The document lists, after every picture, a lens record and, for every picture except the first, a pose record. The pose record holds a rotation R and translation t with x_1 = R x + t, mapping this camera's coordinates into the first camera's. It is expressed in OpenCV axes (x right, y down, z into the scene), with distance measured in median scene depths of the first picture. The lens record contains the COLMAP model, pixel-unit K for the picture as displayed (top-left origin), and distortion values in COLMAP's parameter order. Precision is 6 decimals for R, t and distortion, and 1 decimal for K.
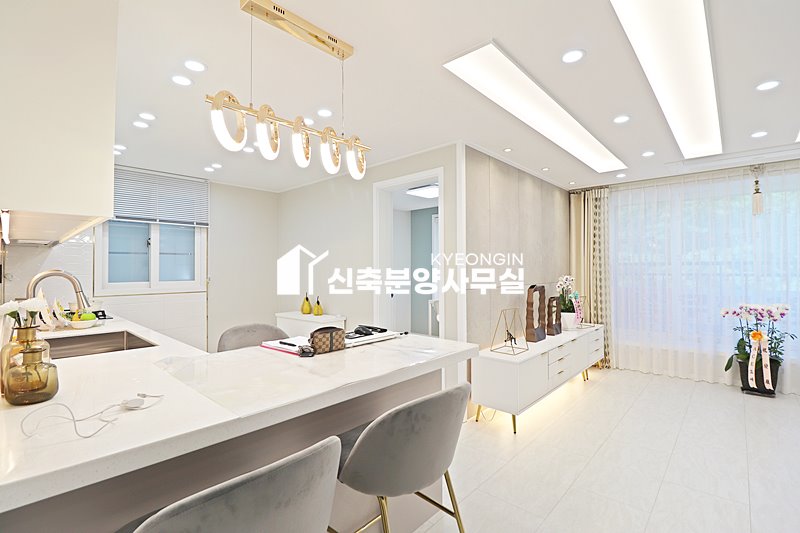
lens RADIAL K [[370.4, 0, 399.4], [0, 370.4, 264.8], [0, 0, 1]] dist [-0.014109, -0.006219]
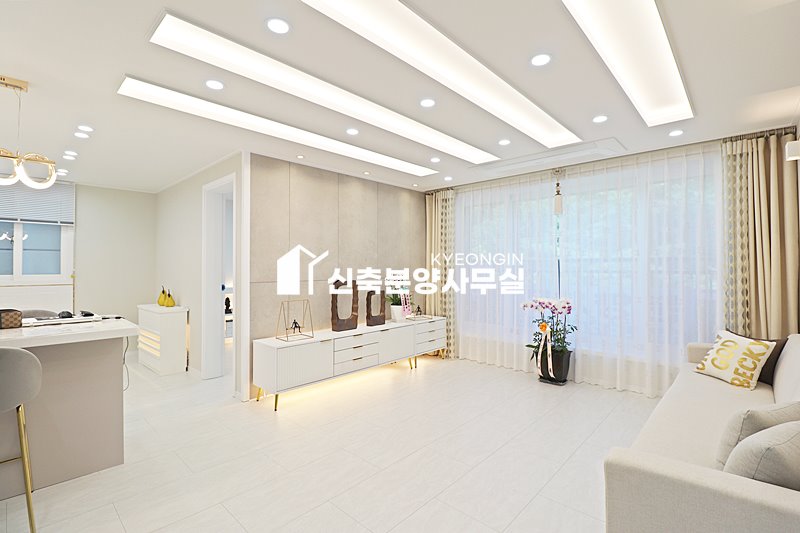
lens RADIAL K [[370.4, 0, 407.1], [0, 370.4, 260.3], [0, 0, 1]] dist [-0.014109, -0.006219]
pose [[0.999995, 0.003259, -0.000392, 0.542519], [-0.003261, 0.999980, -0.005447, 0.003617], [0.000374, 0.005449, 0.999985, -0.093006]]
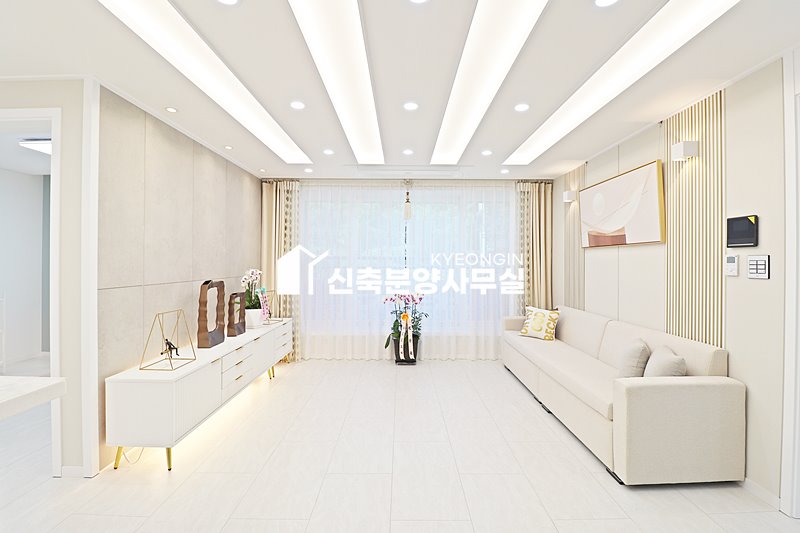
lens RADIAL K [[370.4, 0, 403.1], [0, 370.4, 262.1], [0, 0, 1]] dist [-0.014109, -0.006219]
pose [[0.732336, 0.008037, 0.680896, 0.110207], [-0.015476, 0.999869, 0.004843, 0.002058], [-0.680767, -0.014084, 0.732365, 0.075620]]
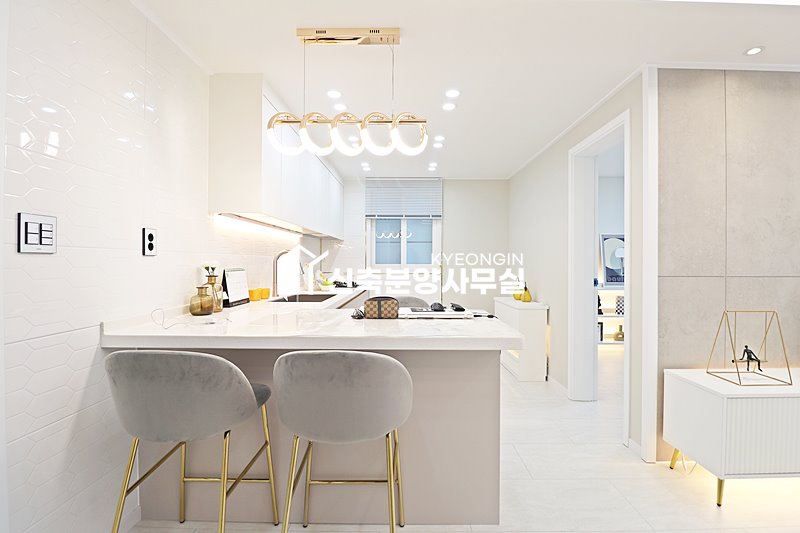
lens RADIAL K [[370.4, 0, 402.0], [0, 370.4, 263.0], [0, 0, 1]] dist [-0.014109, -0.006219]
pose [[0.665207, 0.008325, -0.746613, 0.311964], [0.002396, 0.999909, 0.013284, 0.026149], [0.746655, -0.010626, 0.665126, 0.148349]]
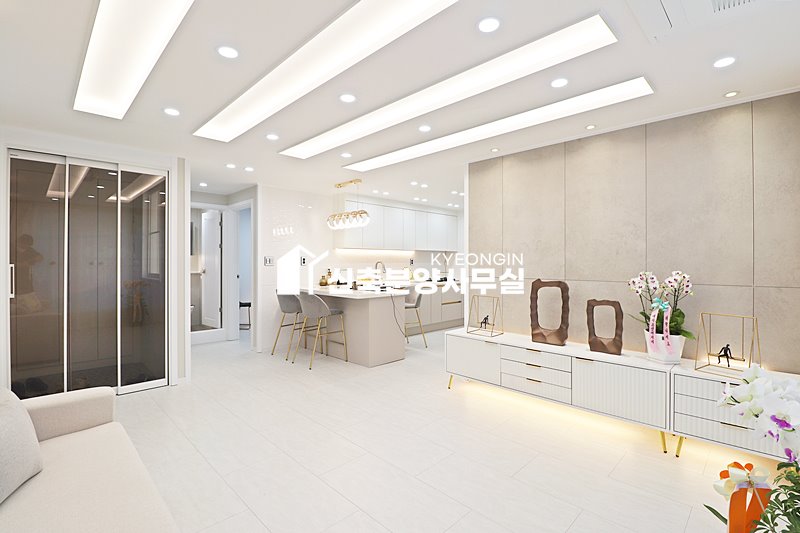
lens RADIAL K [[370.4, 0, 396.2], [0, 370.4, 263.4], [0, 0, 1]] dist [-0.014109, -0.006219]
pose [[-0.062673, 0.003695, -0.998027, 1.223713], [0.007793, 0.999964, 0.003213, 0.012305], [0.998004, -0.007576, -0.062700, 0.686393]]
